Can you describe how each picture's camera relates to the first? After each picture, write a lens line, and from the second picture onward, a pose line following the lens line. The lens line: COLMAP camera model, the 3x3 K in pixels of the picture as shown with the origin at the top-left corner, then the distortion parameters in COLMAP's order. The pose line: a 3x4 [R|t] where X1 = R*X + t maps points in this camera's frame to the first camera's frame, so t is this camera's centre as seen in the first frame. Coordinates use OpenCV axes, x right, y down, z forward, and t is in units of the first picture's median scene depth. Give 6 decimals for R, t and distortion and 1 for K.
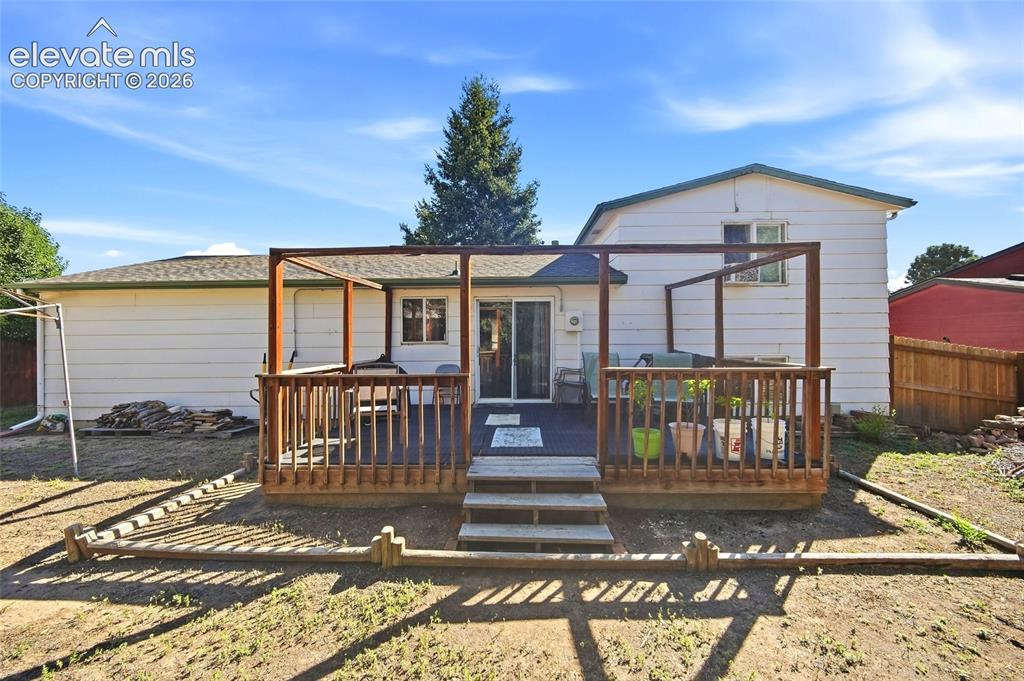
lens RADIAL K [[405.6, 0, 505.9], [0, 405.6, 336.5], [0, 0, 1]] dist [-0.001809, -0.000101]
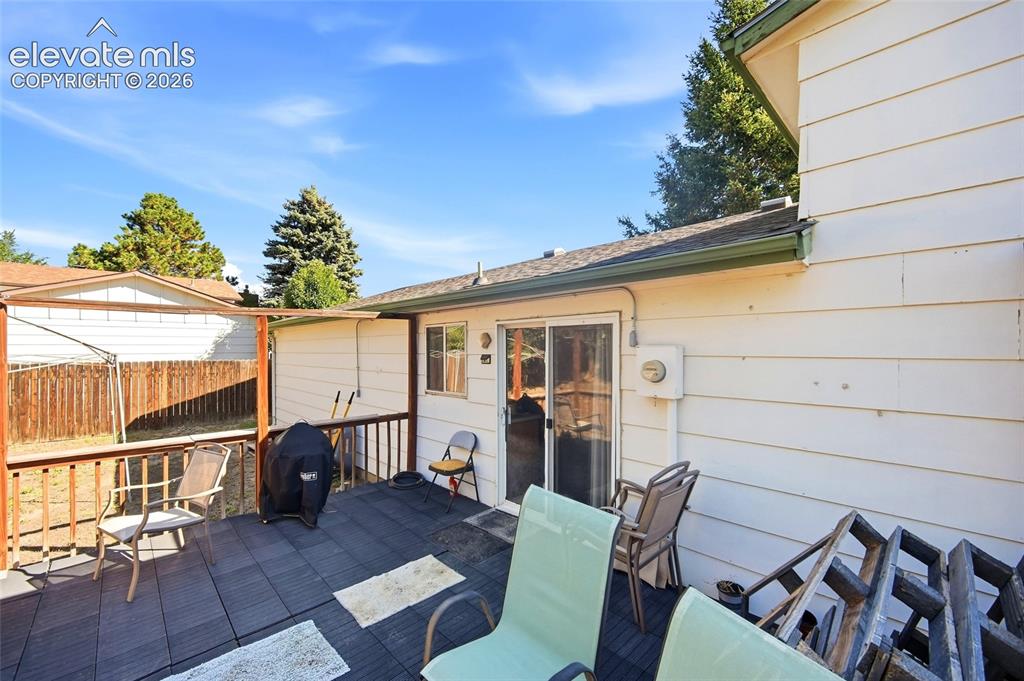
lens RADIAL K [[405.6, 0, 508.6], [0, 405.6, 344.4], [0, 0, 1]] dist [-0.001809, -0.000101]
pose [[0.701916, -0.001436, -0.712258, 0.342271], [0.004780, 0.999985, 0.002694, -0.065872], [0.712244, -0.005295, 0.701912, 0.618054]]
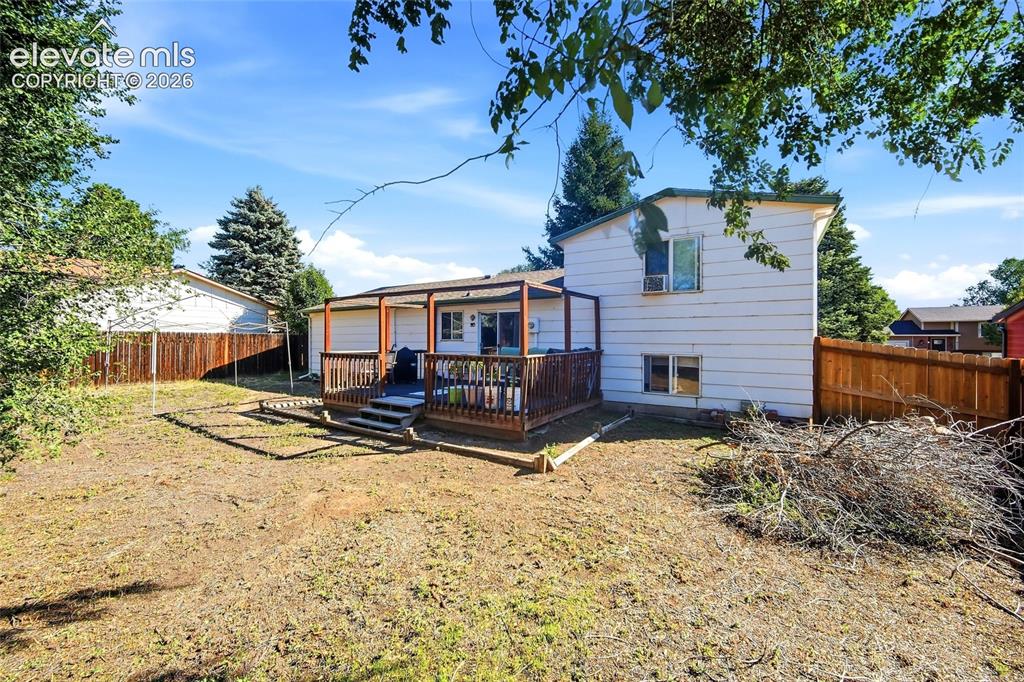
lens RADIAL K [[405.6, 0, 508.3], [0, 405.6, 340.4], [0, 0, 1]] dist [-0.001809, -0.000101]
pose [[0.846663, 0.010536, -0.532025, 0.835045], [-0.004233, 0.999906, 0.013065, -0.004709], [0.532113, -0.008810, 0.846628, -0.226133]]
